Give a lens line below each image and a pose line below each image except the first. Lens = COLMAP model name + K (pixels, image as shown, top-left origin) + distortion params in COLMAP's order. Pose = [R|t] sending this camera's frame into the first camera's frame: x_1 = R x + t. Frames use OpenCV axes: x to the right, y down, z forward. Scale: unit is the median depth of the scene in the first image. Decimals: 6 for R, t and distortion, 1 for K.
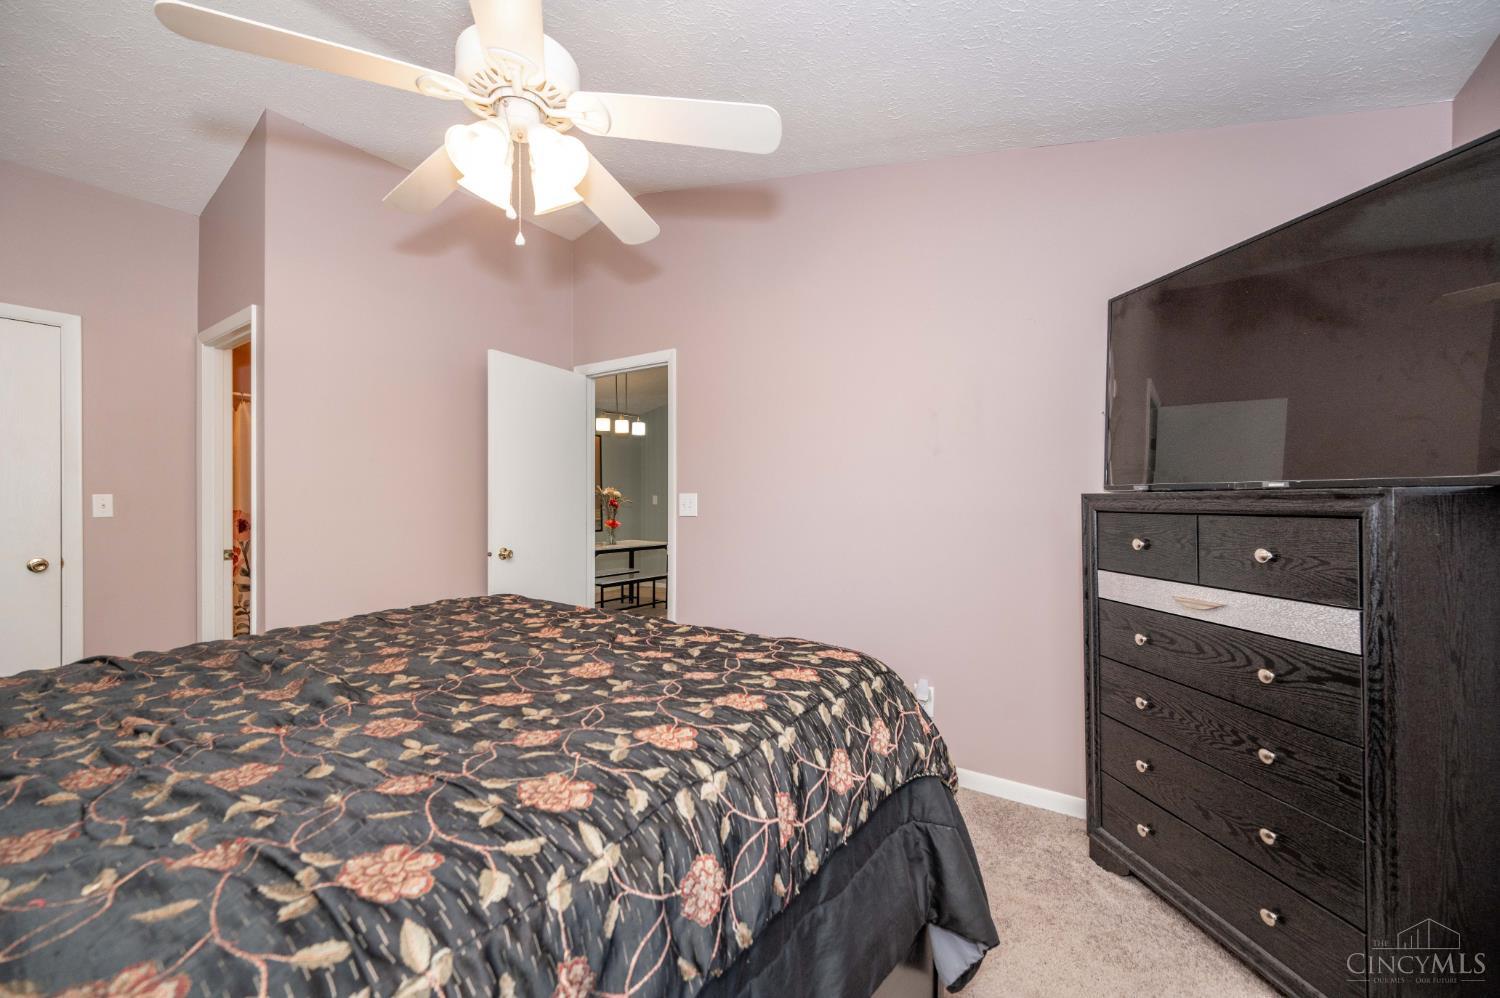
lens RADIAL K [[589.4, 0, 737.7], [0, 589.4, 499.5], [0, 0, 1]] dist [0.000206, 0.000175]
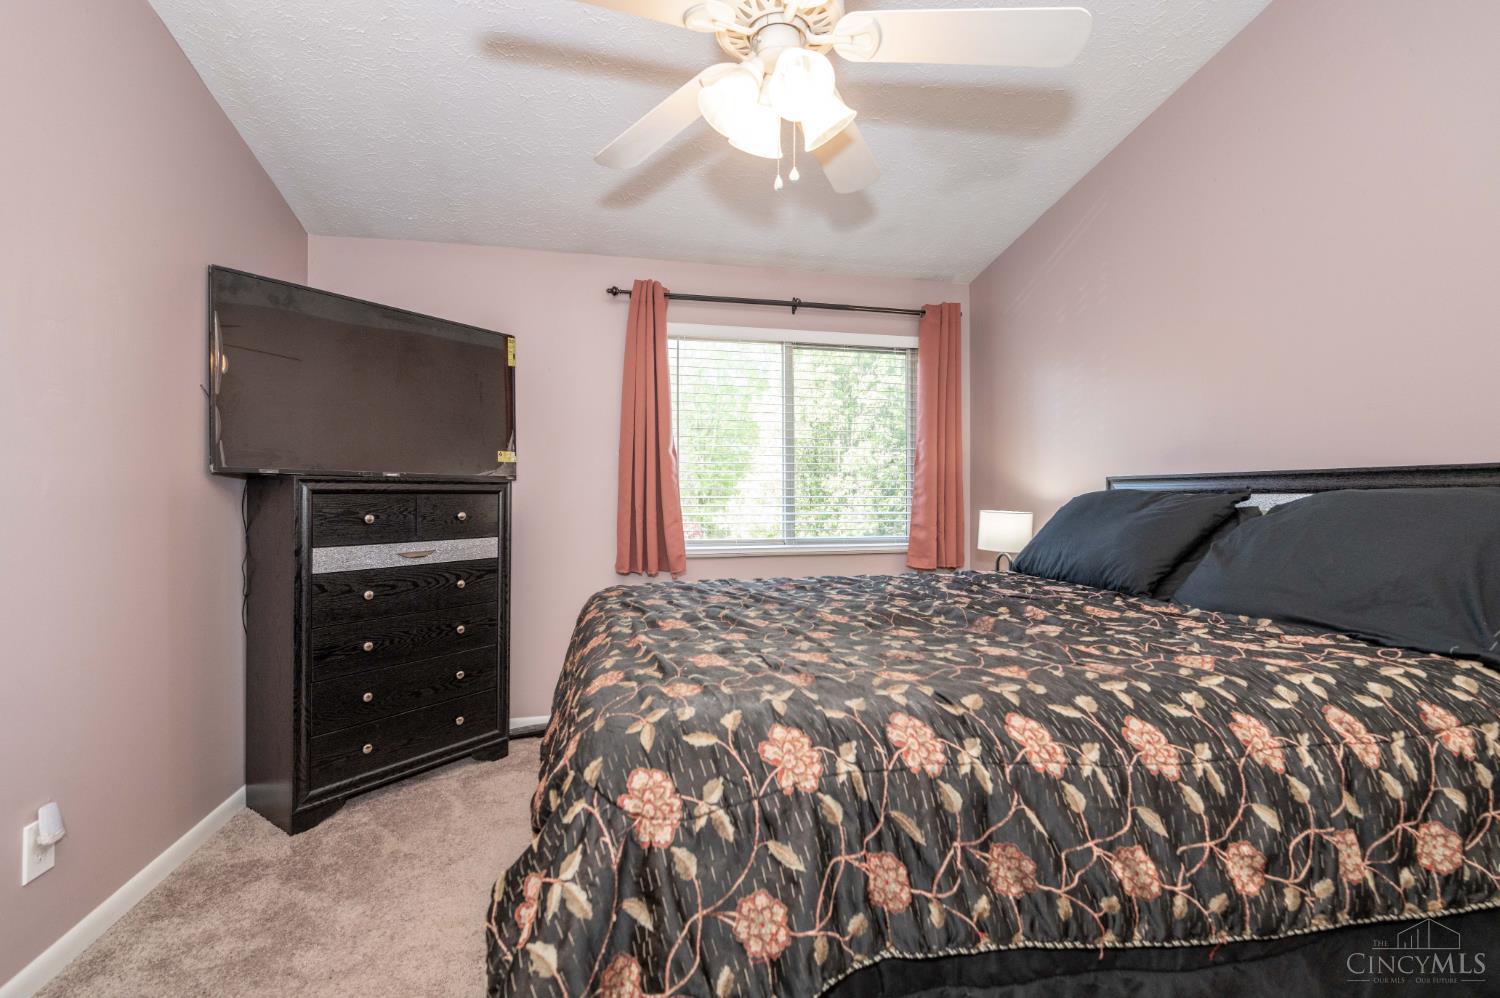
lens RADIAL K [[674.7, 0, 746.8], [0, 674.7, 499.6], [0, 0, 1]] dist [-0.000897, -0.000045]
pose [[-0.736536, -0.006021, 0.676371, -0.978131], [-0.001191, 0.999970, 0.007604, 0.027191], [-0.676397, 0.004795, -0.736522, 1.701407]]
